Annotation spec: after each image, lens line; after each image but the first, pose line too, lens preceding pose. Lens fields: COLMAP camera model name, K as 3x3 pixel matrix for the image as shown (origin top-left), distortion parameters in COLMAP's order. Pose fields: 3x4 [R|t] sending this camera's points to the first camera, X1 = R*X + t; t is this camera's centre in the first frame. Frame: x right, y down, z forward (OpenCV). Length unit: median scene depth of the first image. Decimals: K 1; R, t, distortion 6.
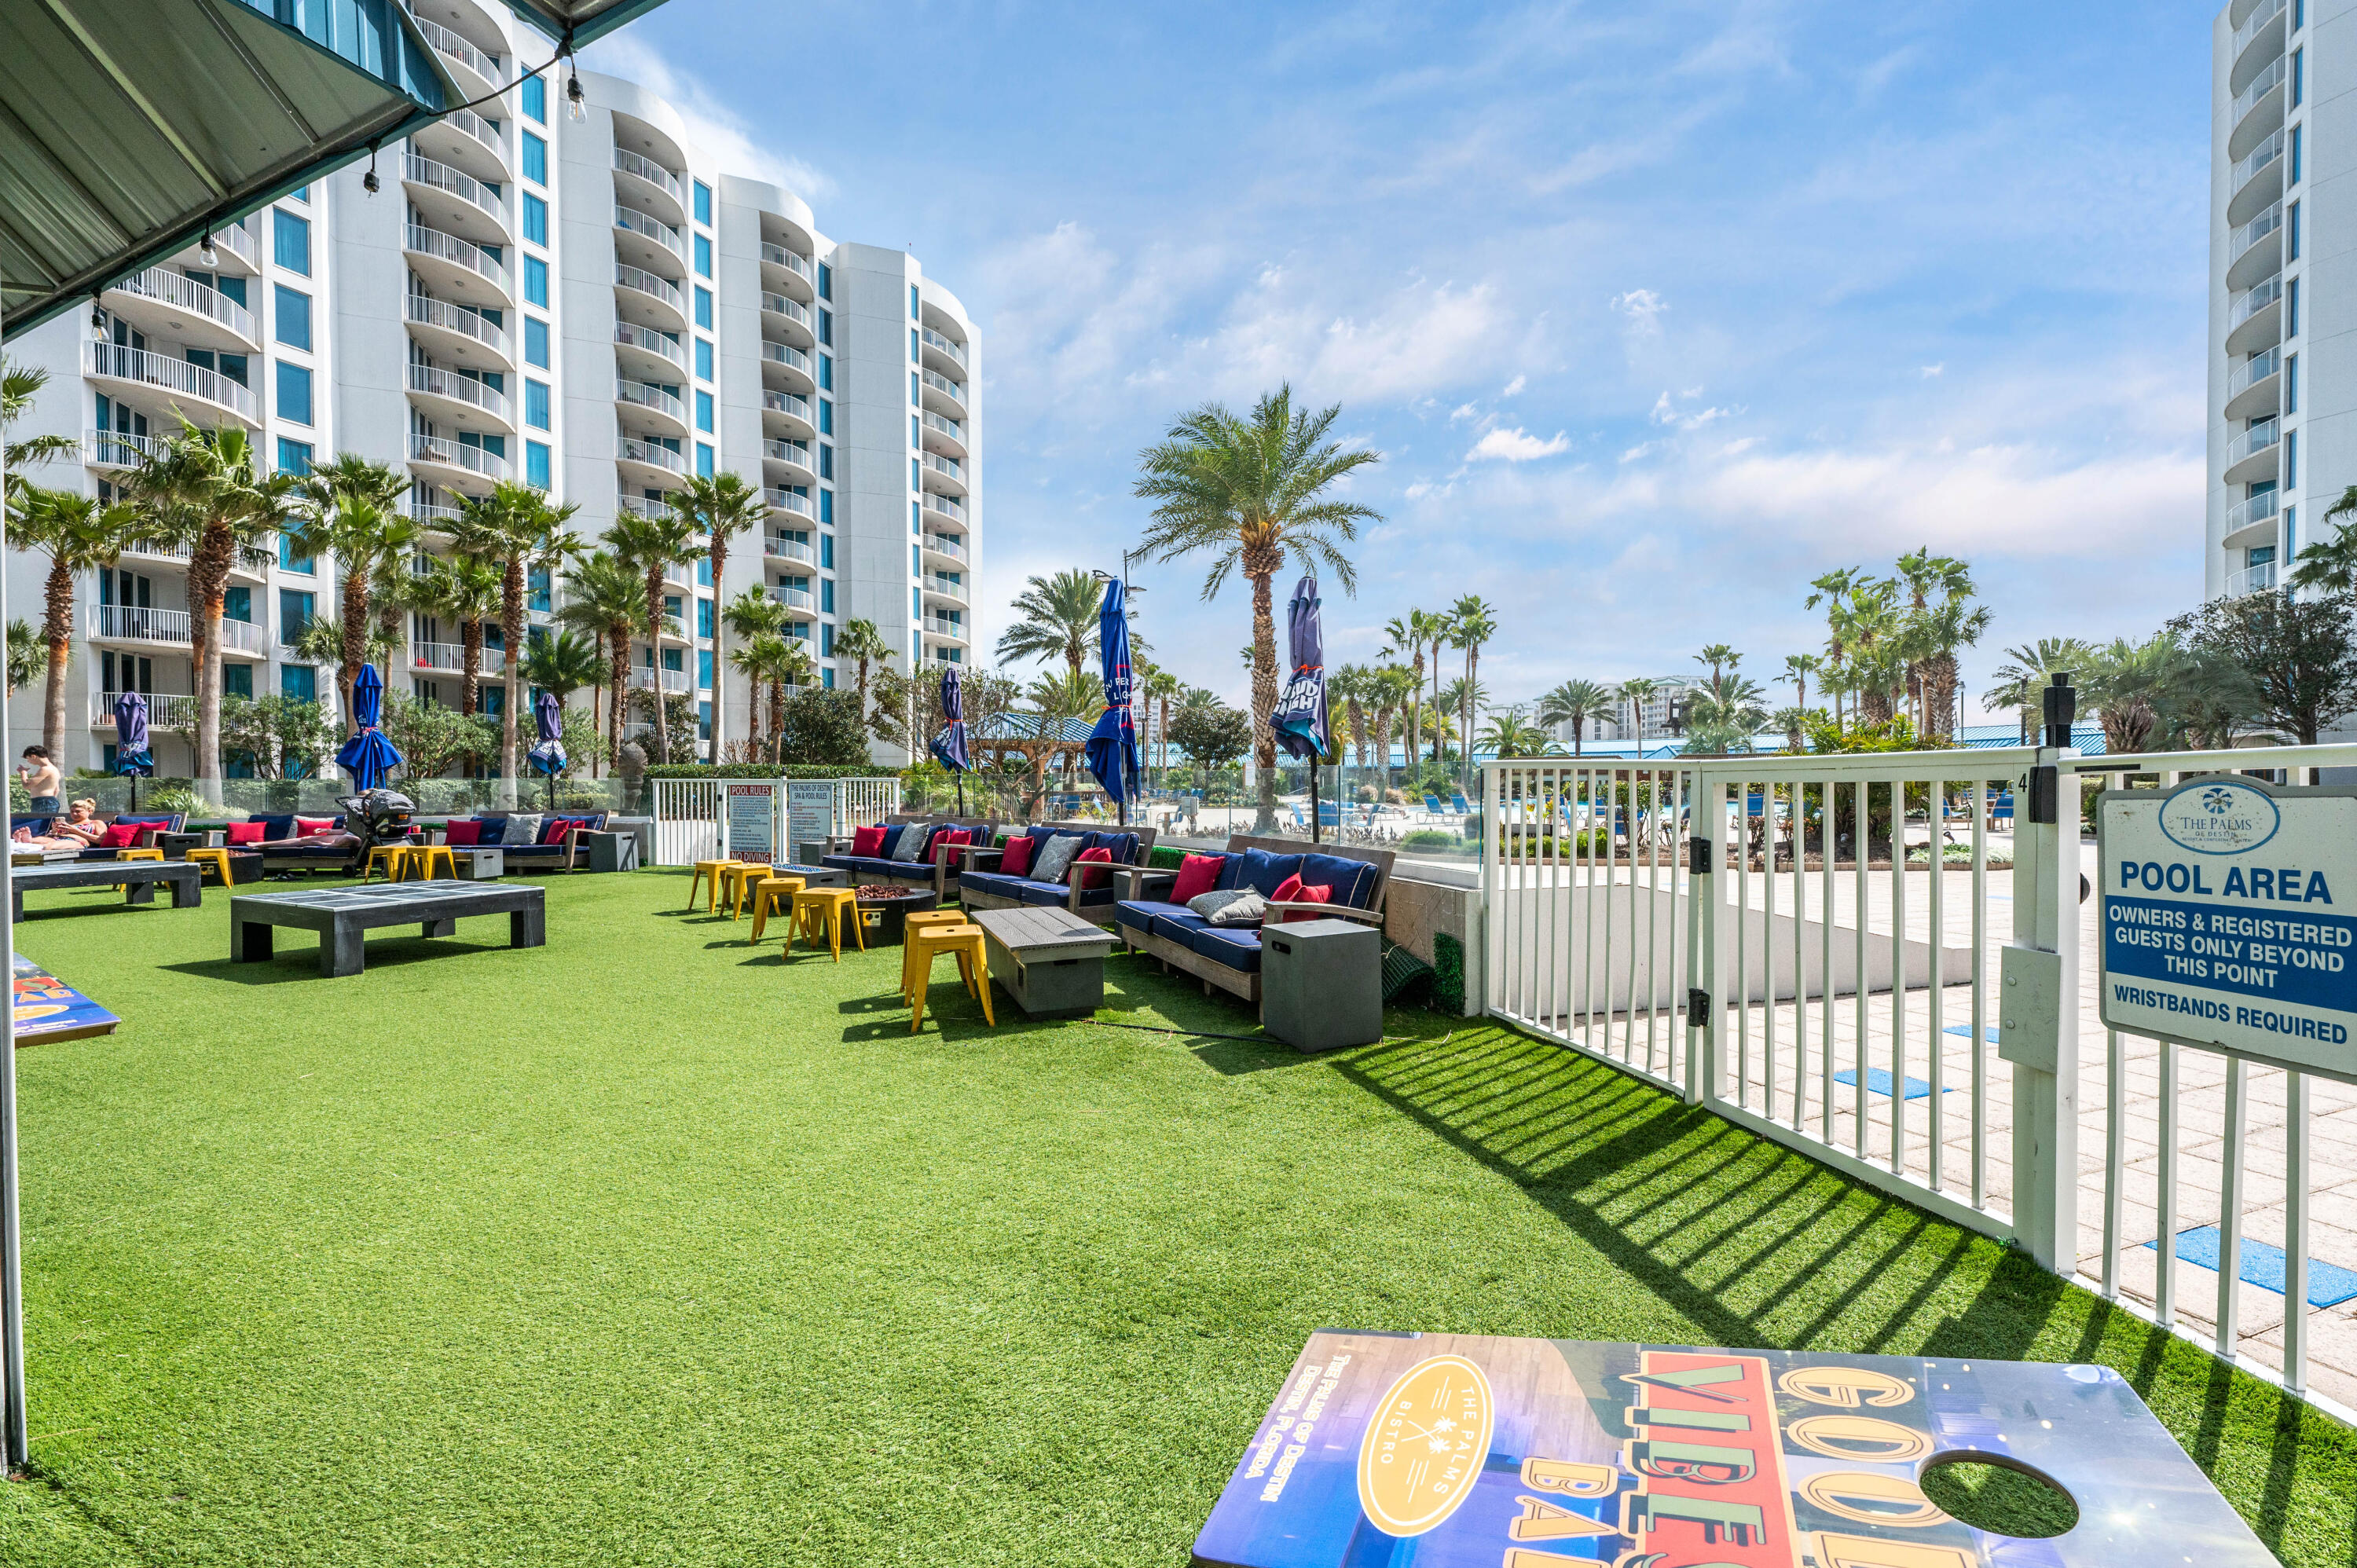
lens RADIAL K [[961.3, 0, 1169.4], [0, 961.3, 793.8], [0, 0, 1]] dist [0.000490, 0.000253]
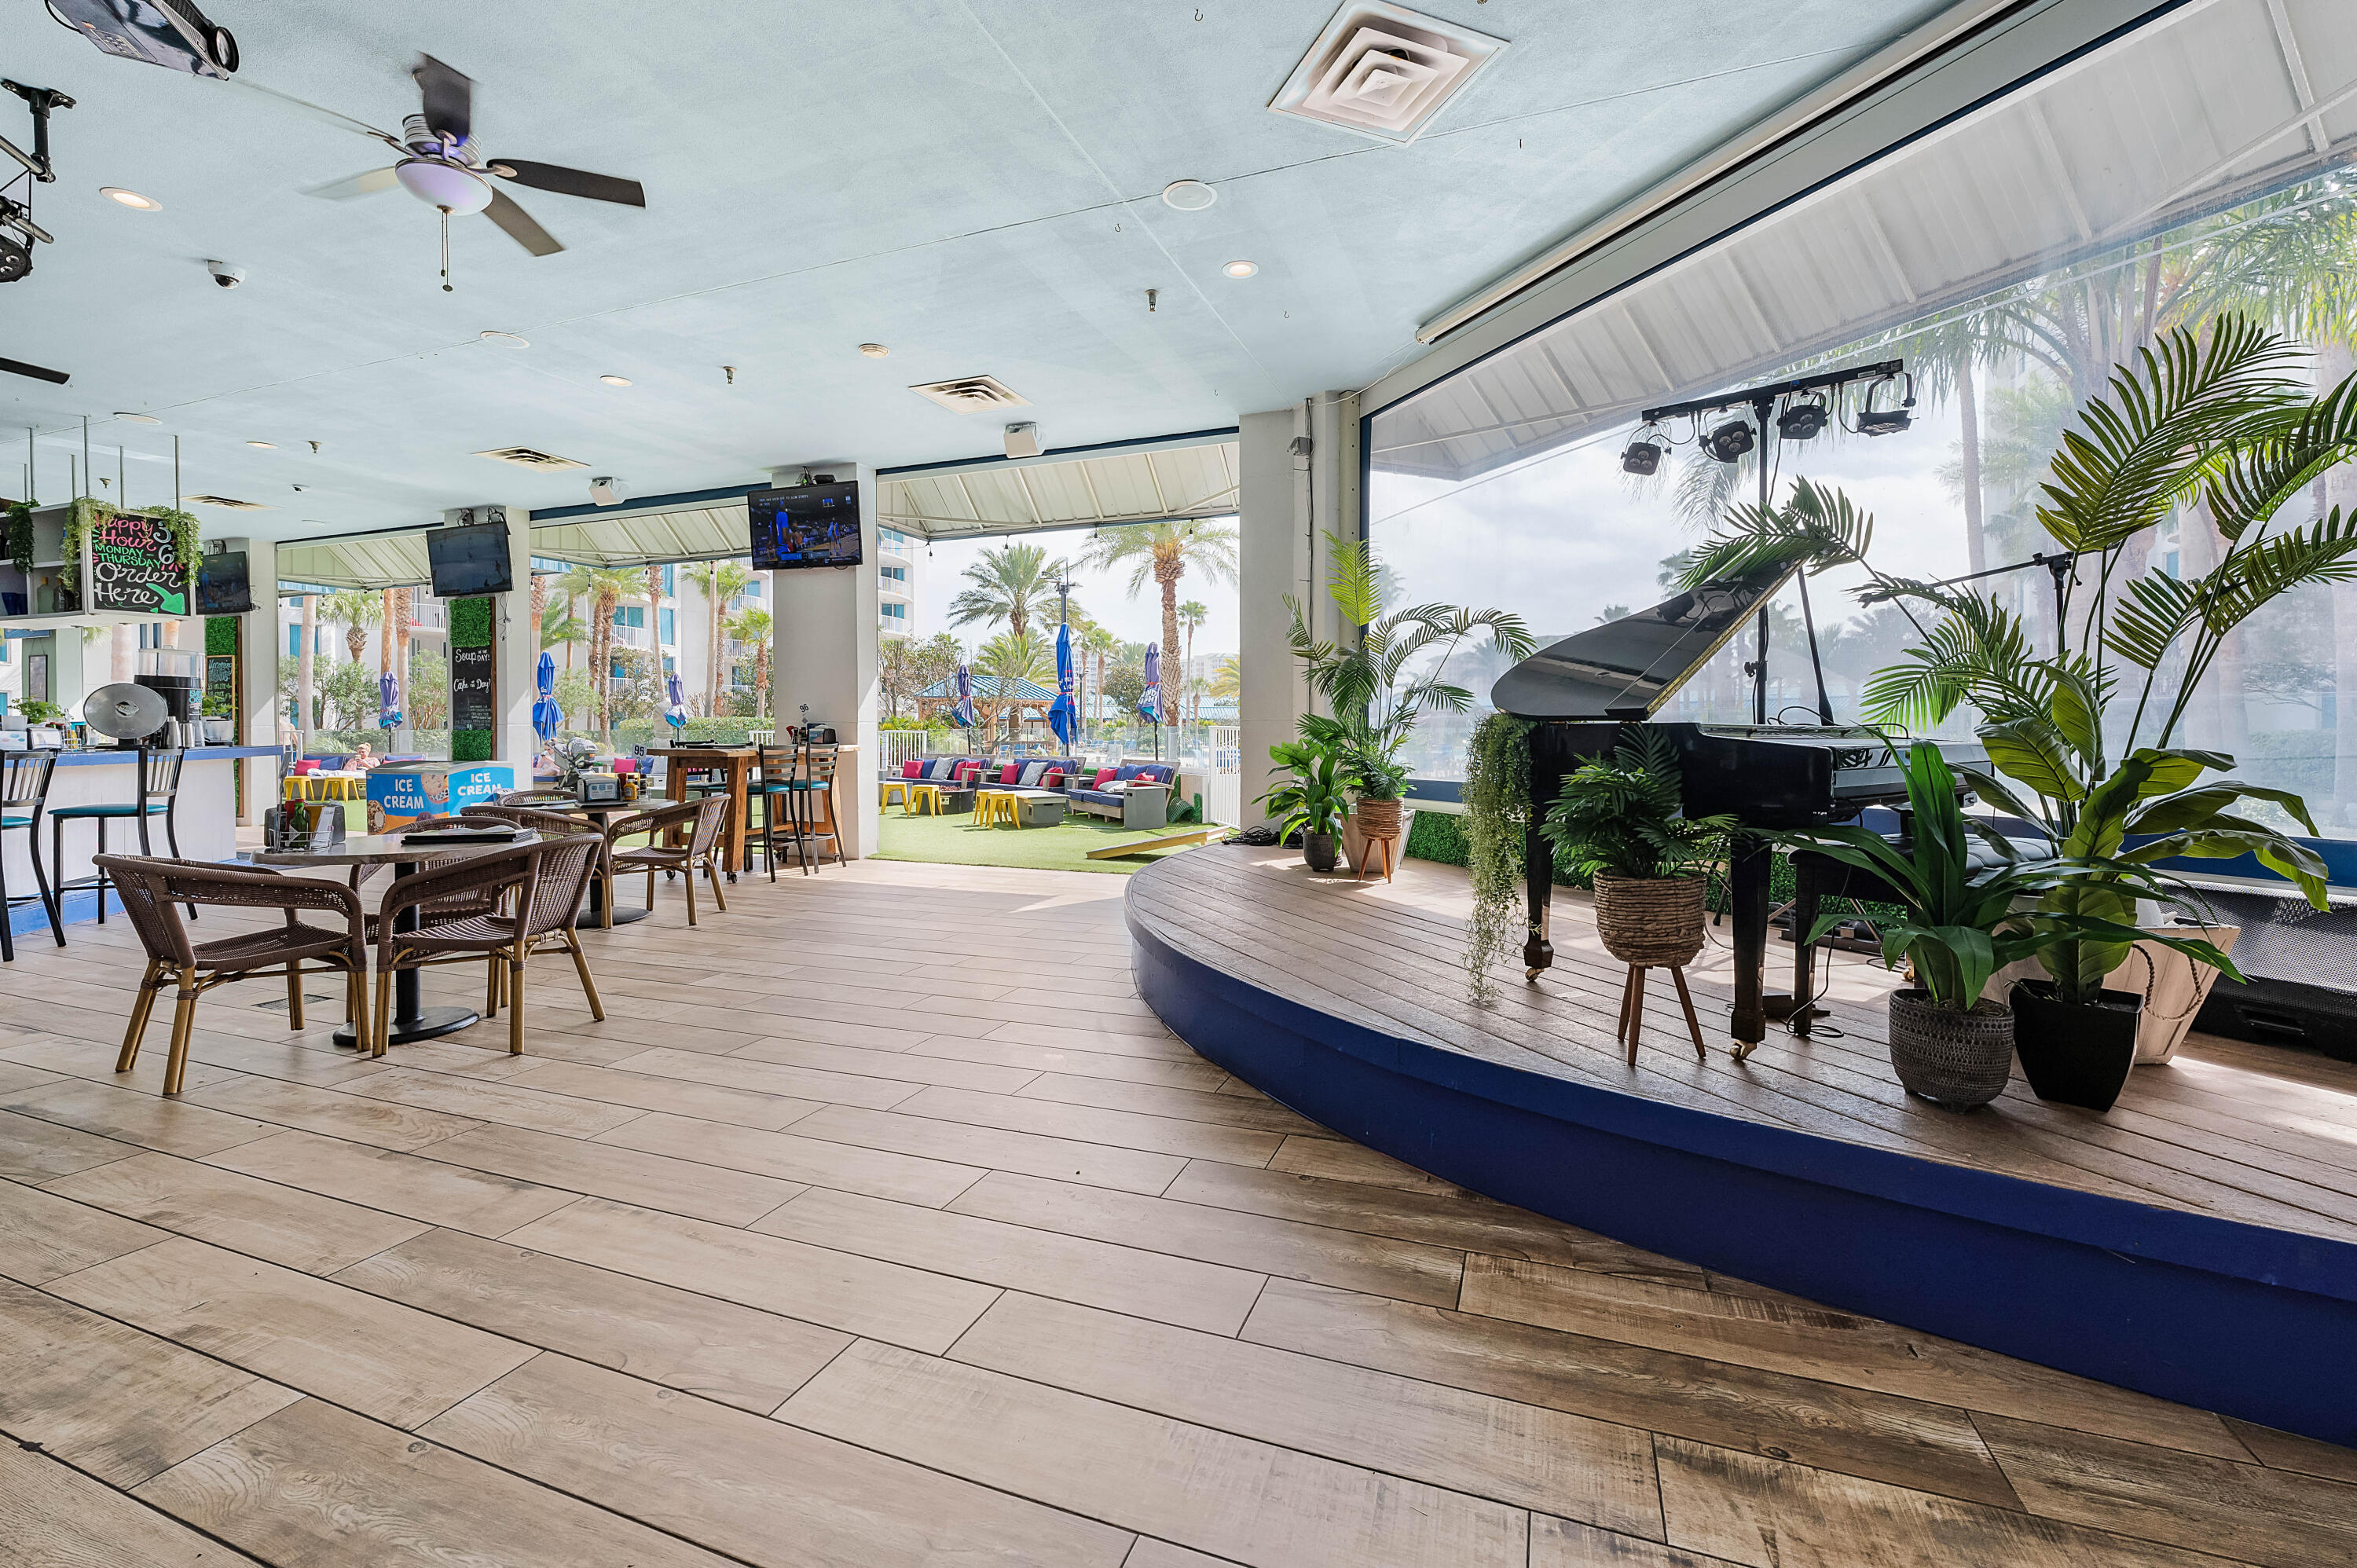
lens RADIAL K [[966.4, 0, 1181.5], [0, 966.4, 732.2], [0, 0, 1]] dist [-0.000010, 0.000051]
pose [[0.997042, 0.002857, 0.076805, 0.010329], [-0.001856, 0.999912, -0.013098, 0.003724], [-0.076835, 0.012916, 0.996960, -0.352442]]
